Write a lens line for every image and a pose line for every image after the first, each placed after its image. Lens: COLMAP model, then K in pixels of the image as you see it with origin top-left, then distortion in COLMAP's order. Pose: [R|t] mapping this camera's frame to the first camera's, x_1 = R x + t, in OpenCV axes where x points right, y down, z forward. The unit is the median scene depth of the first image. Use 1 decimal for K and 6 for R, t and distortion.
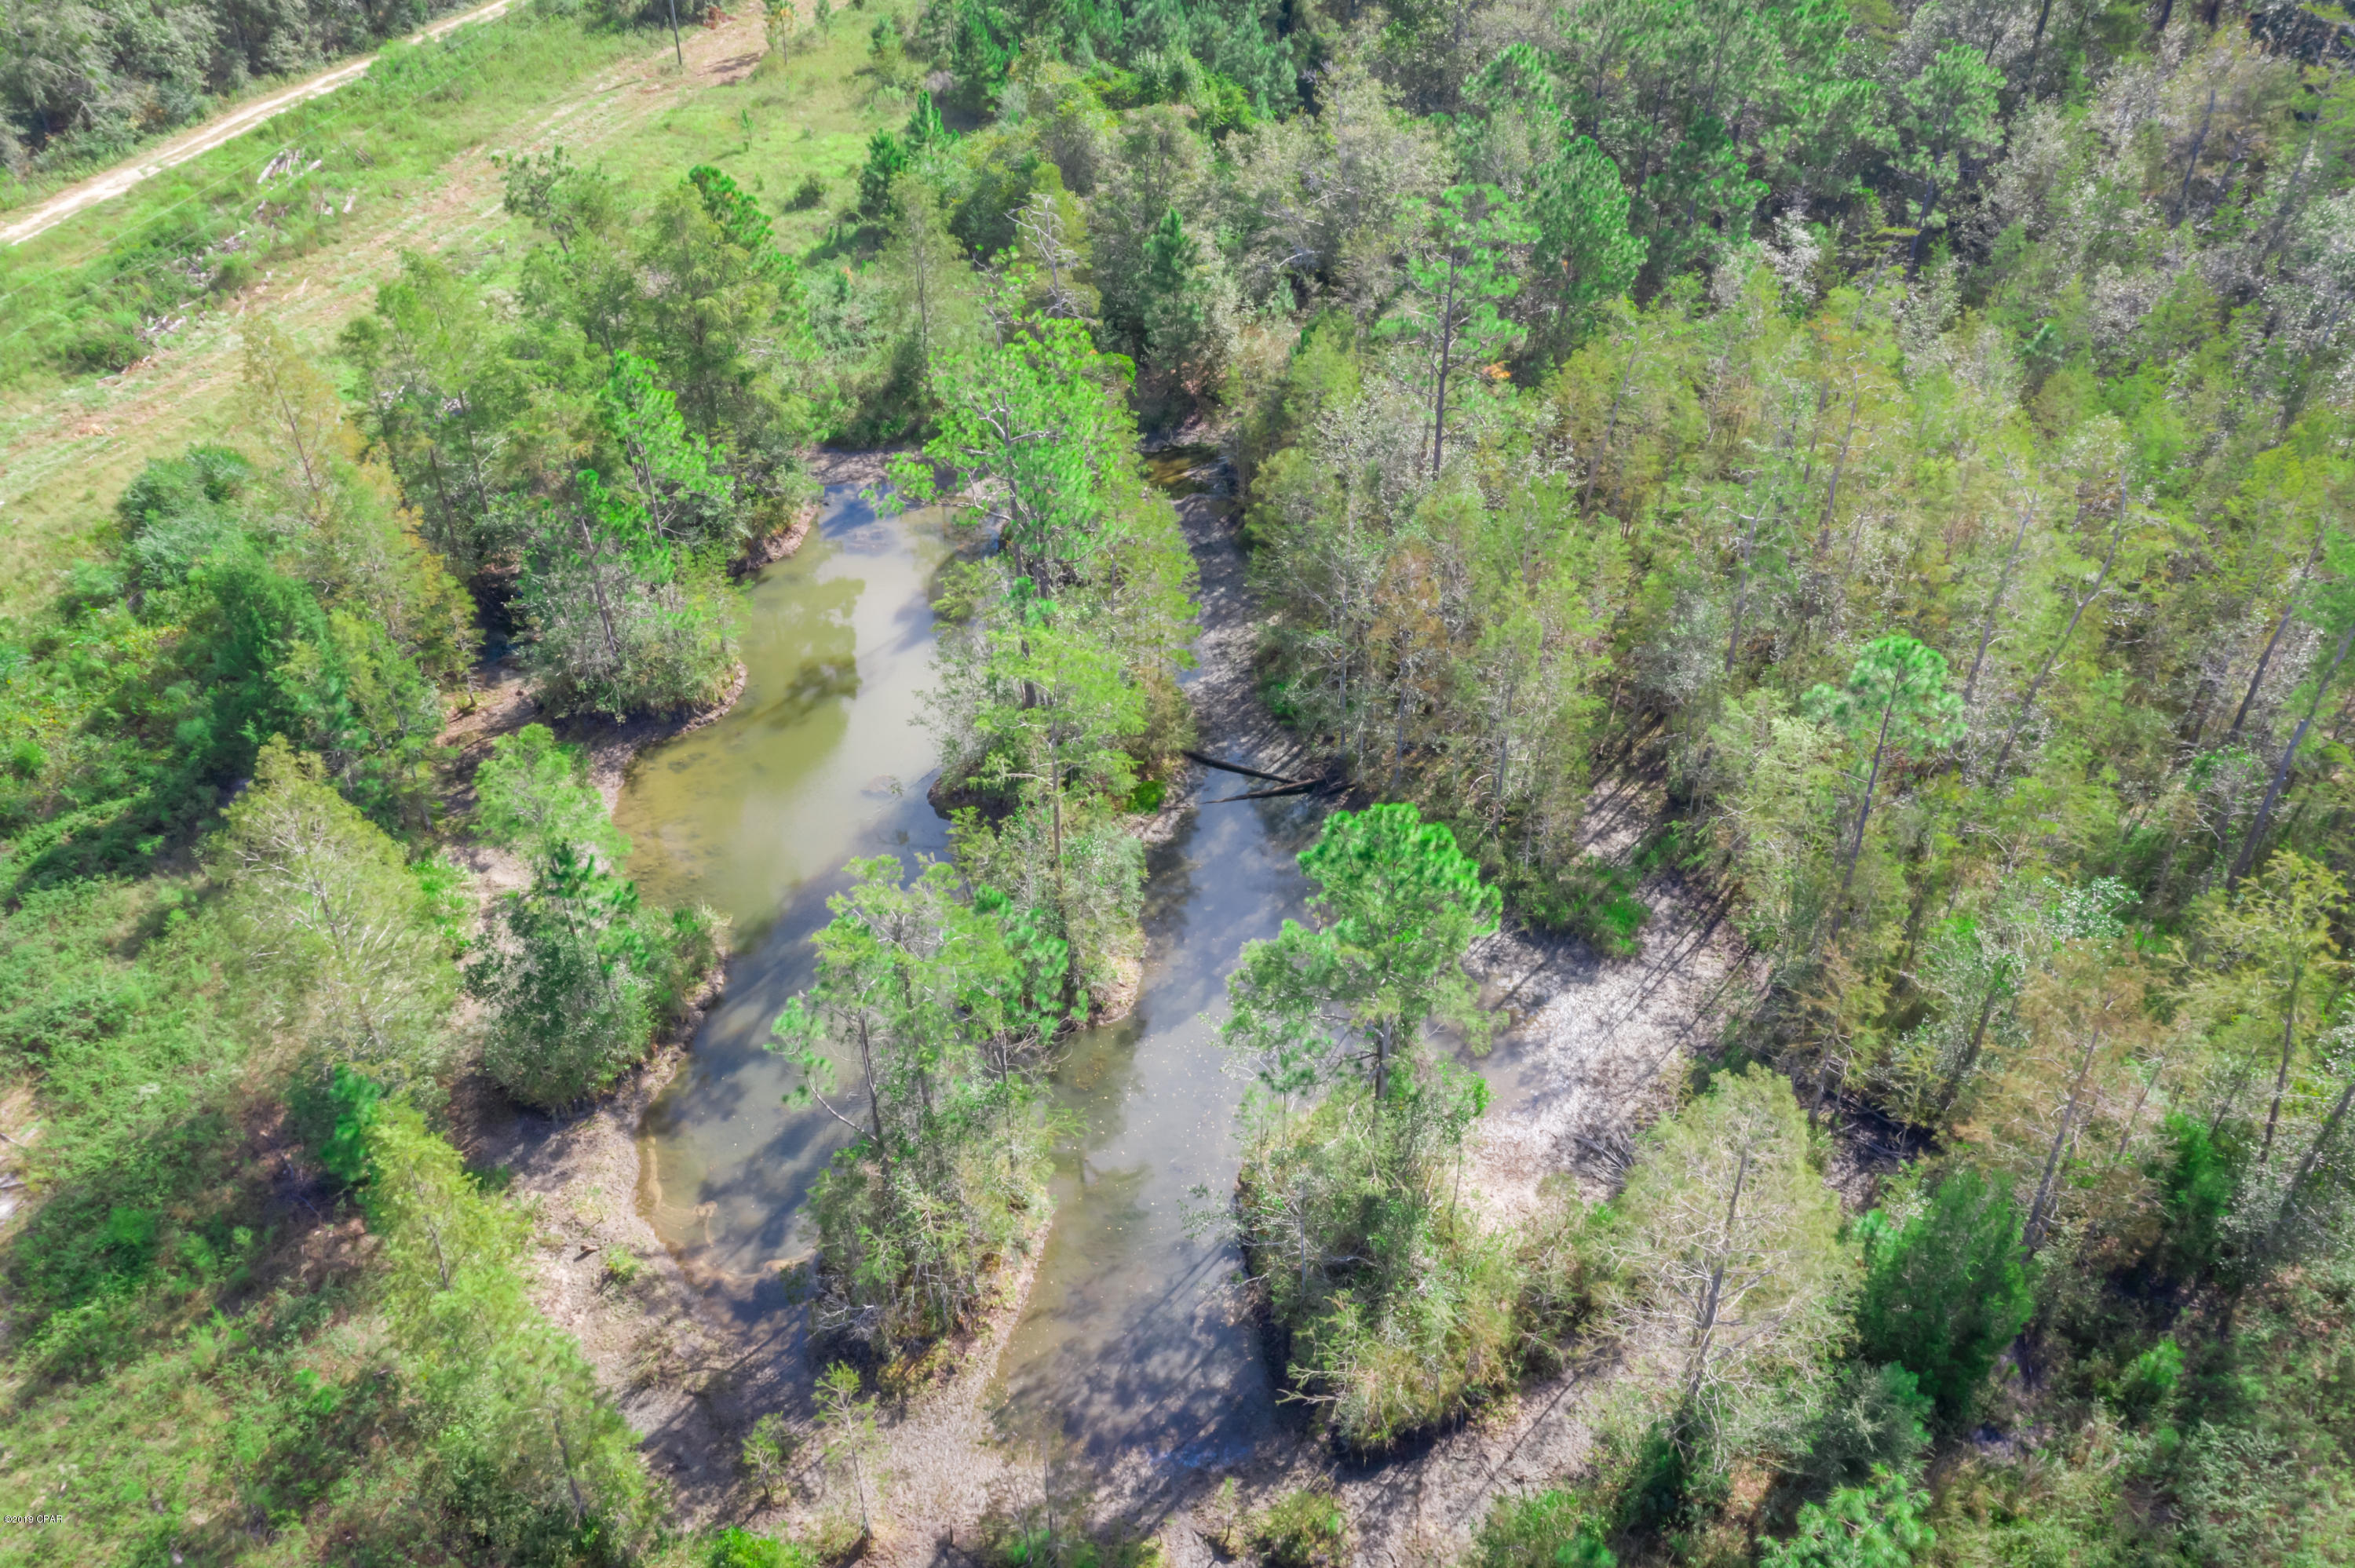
lens RADIAL K [[1842.6, 0, 1177.4], [0, 1842.6, 787.6], [0, 0, 1]] dist [0.023730, 0.004963]
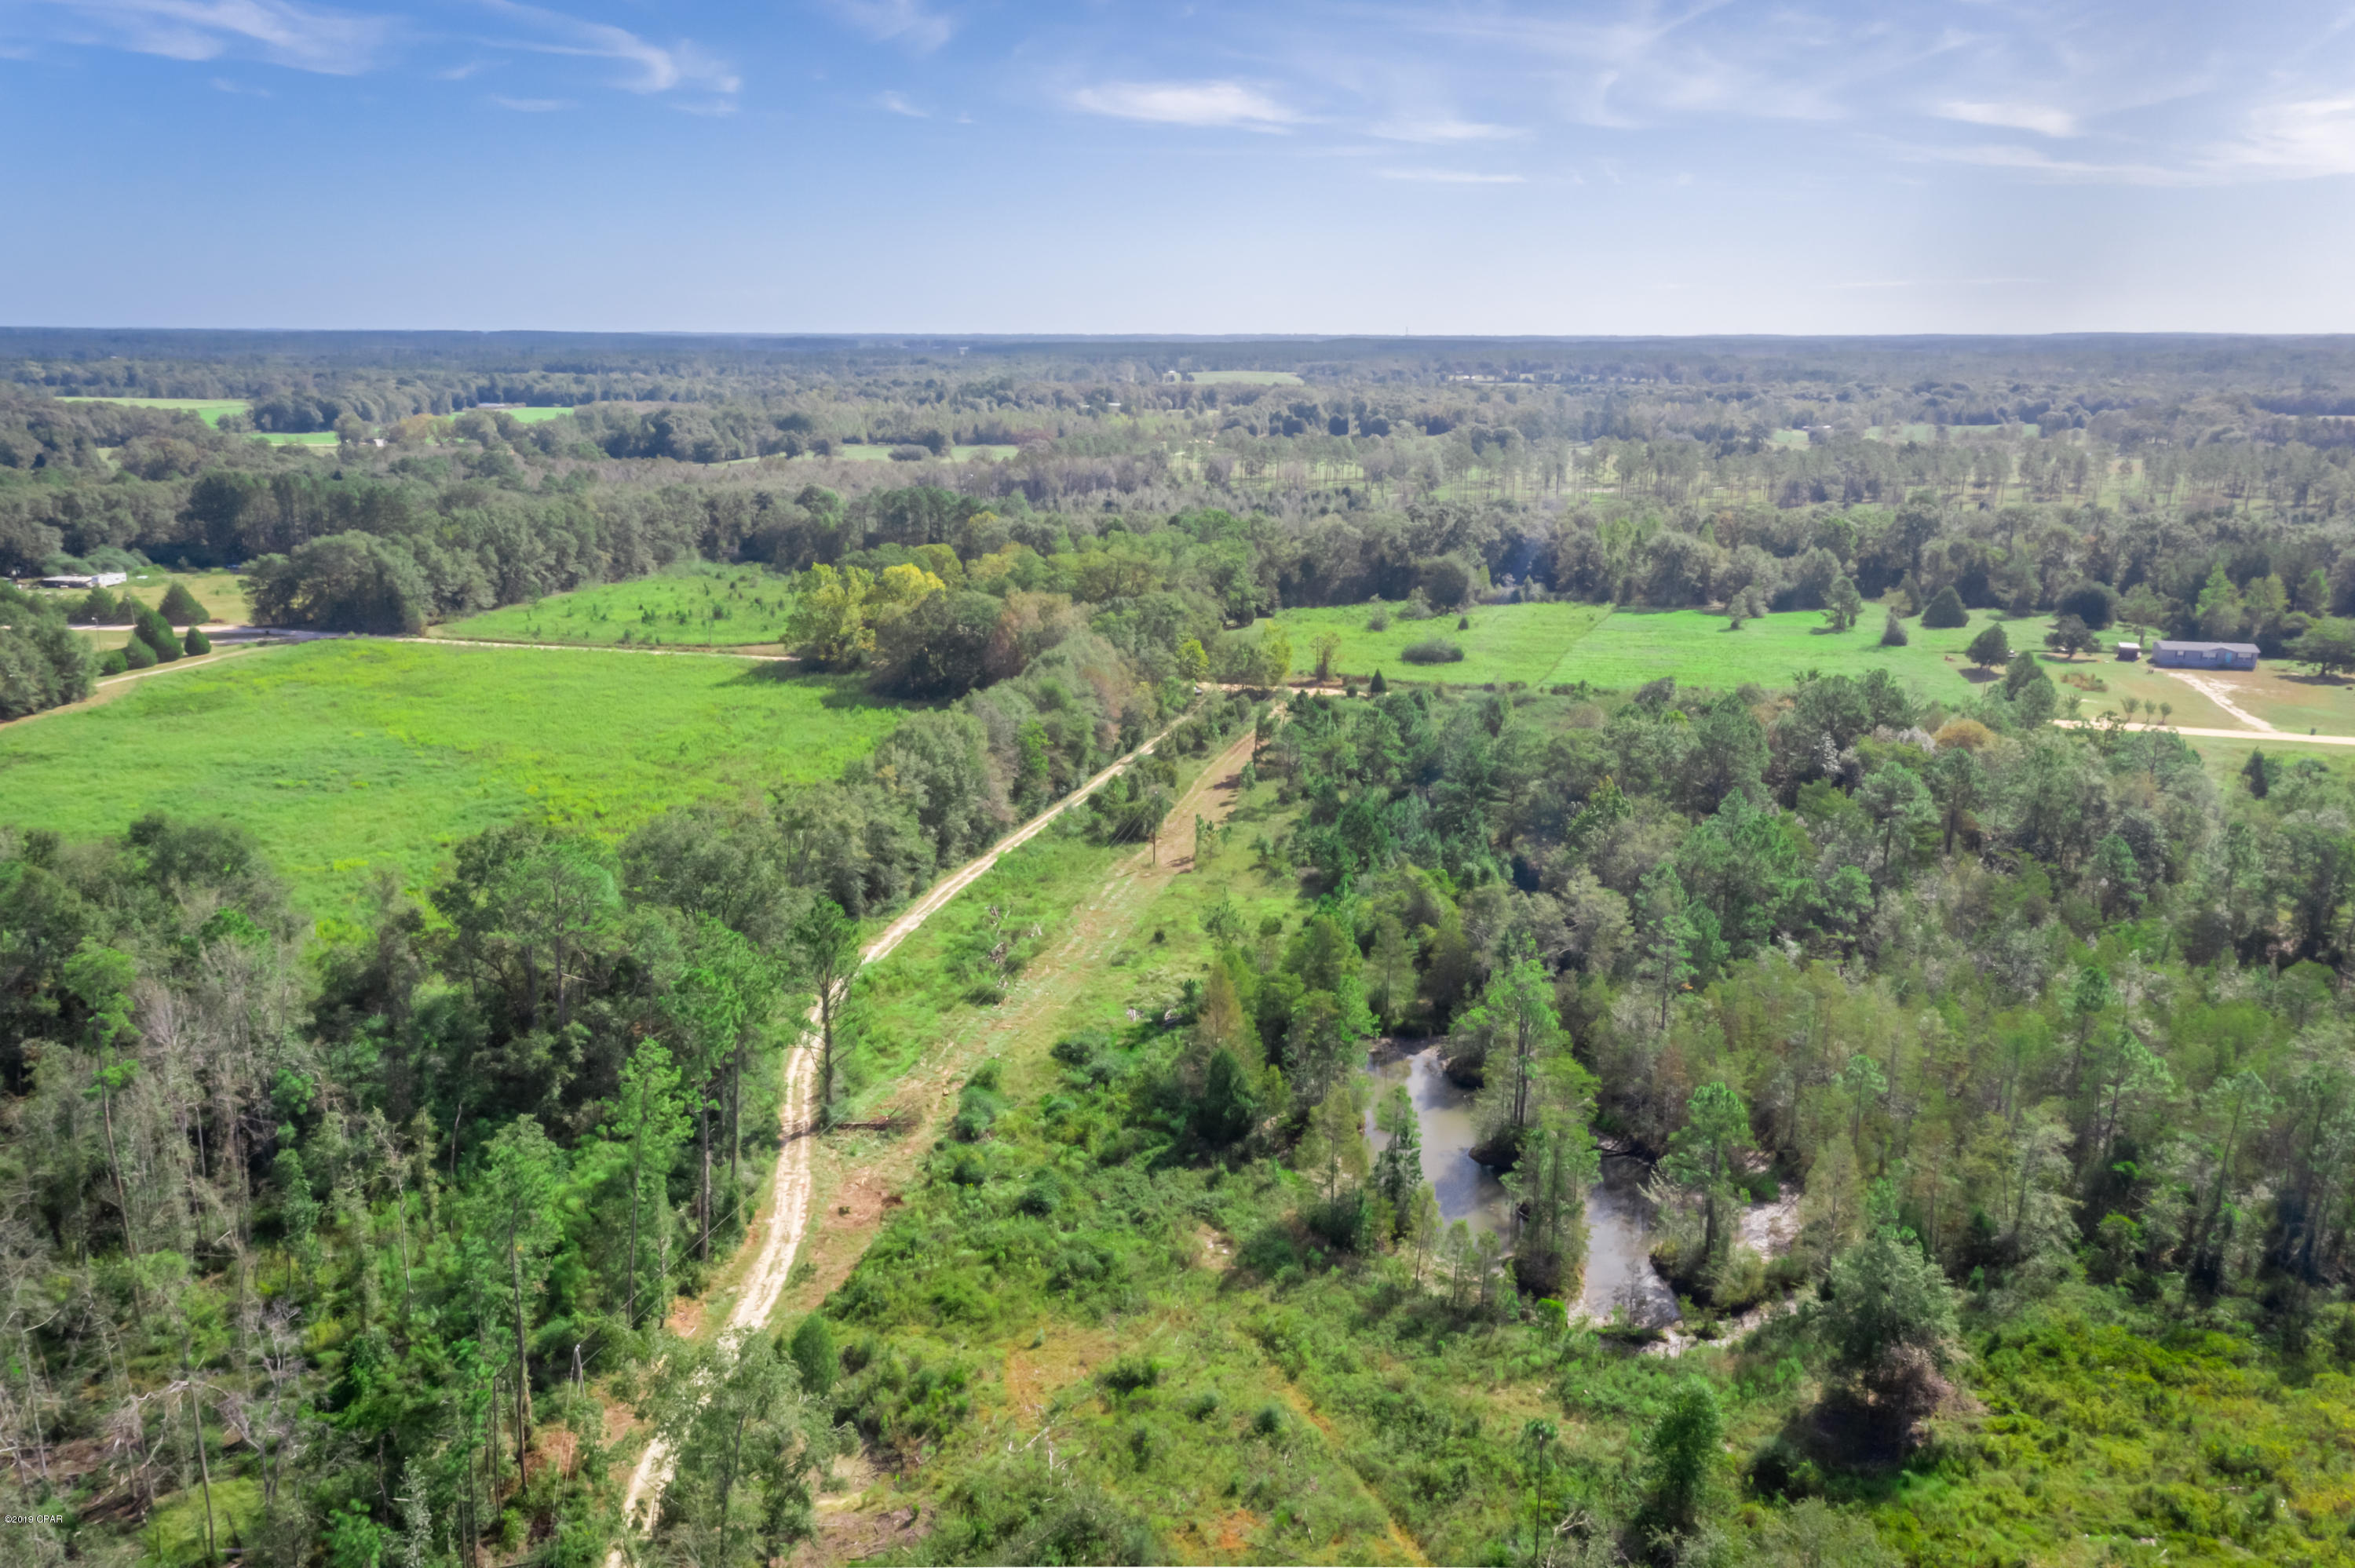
lens RADIAL K [[1842.6, 0, 1174.7], [0, 1842.6, 784.4], [0, 0, 1]] dist [0.023730, 0.004963]
pose [[0.999668, 0.008788, 0.024209, -0.446238], [0.001513, 0.918329, -0.395815, 0.392297], [-0.025710, 0.395720, 0.918011, -1.063024]]
